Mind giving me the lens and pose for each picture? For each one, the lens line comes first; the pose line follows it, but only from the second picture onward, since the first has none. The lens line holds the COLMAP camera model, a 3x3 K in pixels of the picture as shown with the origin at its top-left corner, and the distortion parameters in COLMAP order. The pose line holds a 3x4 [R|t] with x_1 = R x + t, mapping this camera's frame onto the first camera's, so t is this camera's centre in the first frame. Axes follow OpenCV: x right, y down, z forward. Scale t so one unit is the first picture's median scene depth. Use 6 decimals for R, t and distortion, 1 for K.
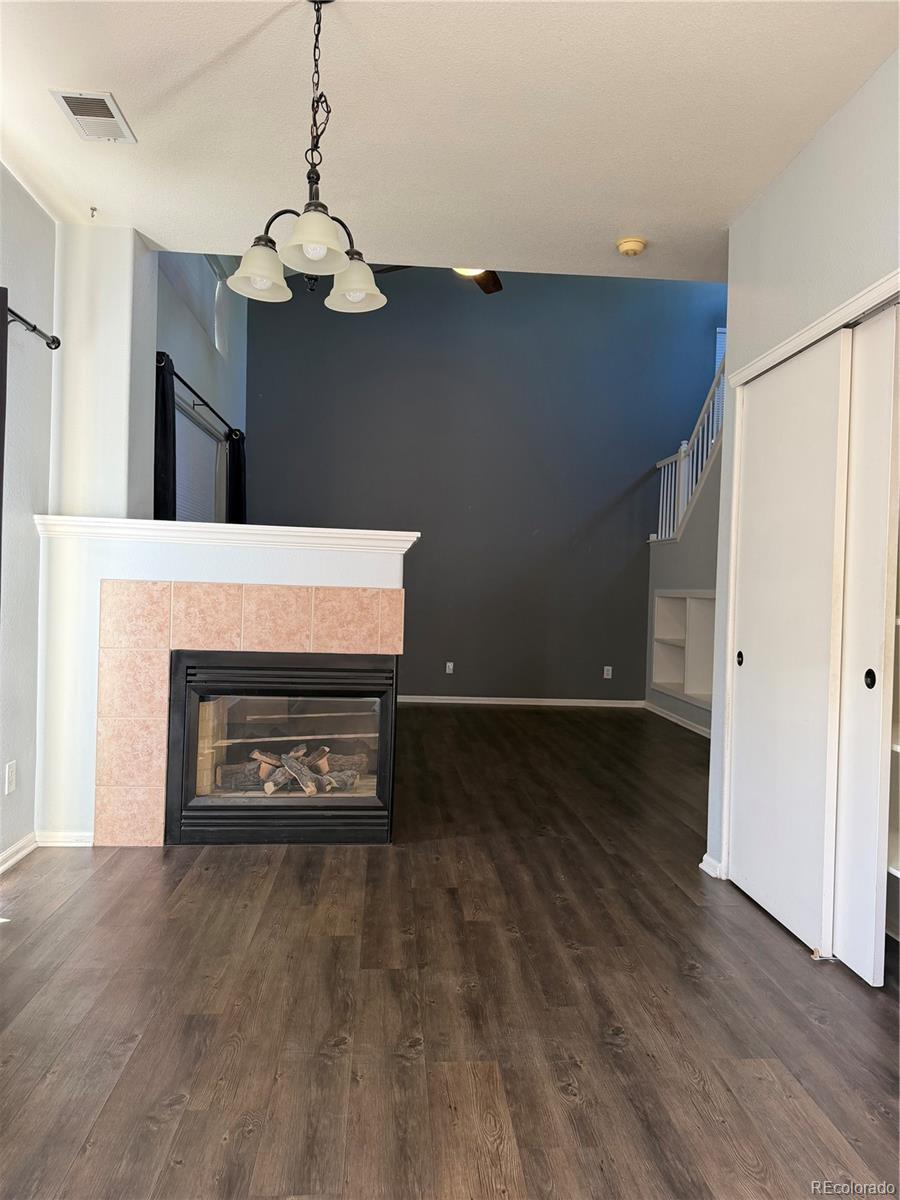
lens RADIAL K [[836.9, 0, 450.7], [0, 836.9, 602.5], [0, 0, 1]] dist [-0.043083, -0.004667]
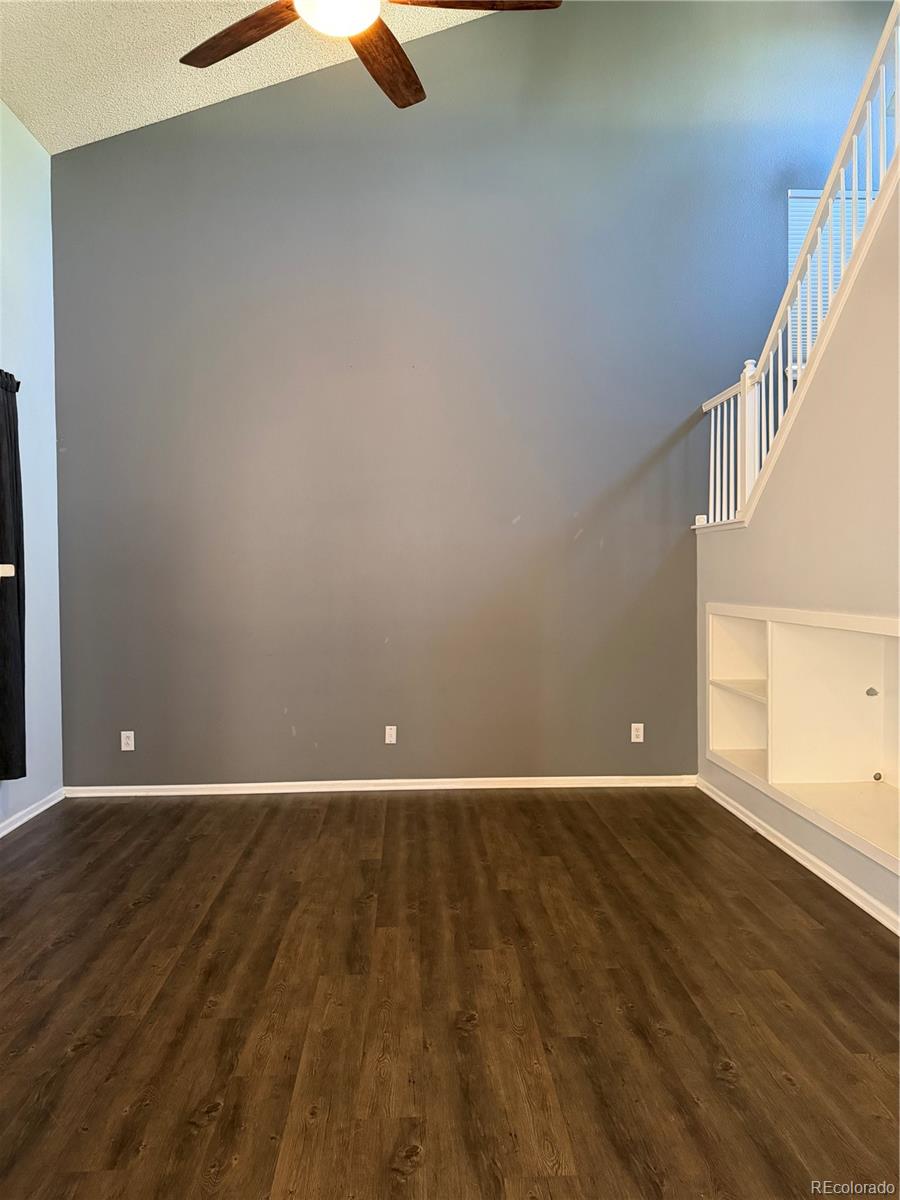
lens RADIAL K [[836.9, 0, 450.1], [0, 836.9, 593.7], [0, 0, 1]] dist [-0.043083, -0.004667]
pose [[0.998818, -0.035345, -0.033356, 0.070329], [0.035271, 0.999374, -0.002797, -0.027548], [0.033434, 0.001617, 0.999440, 0.358734]]
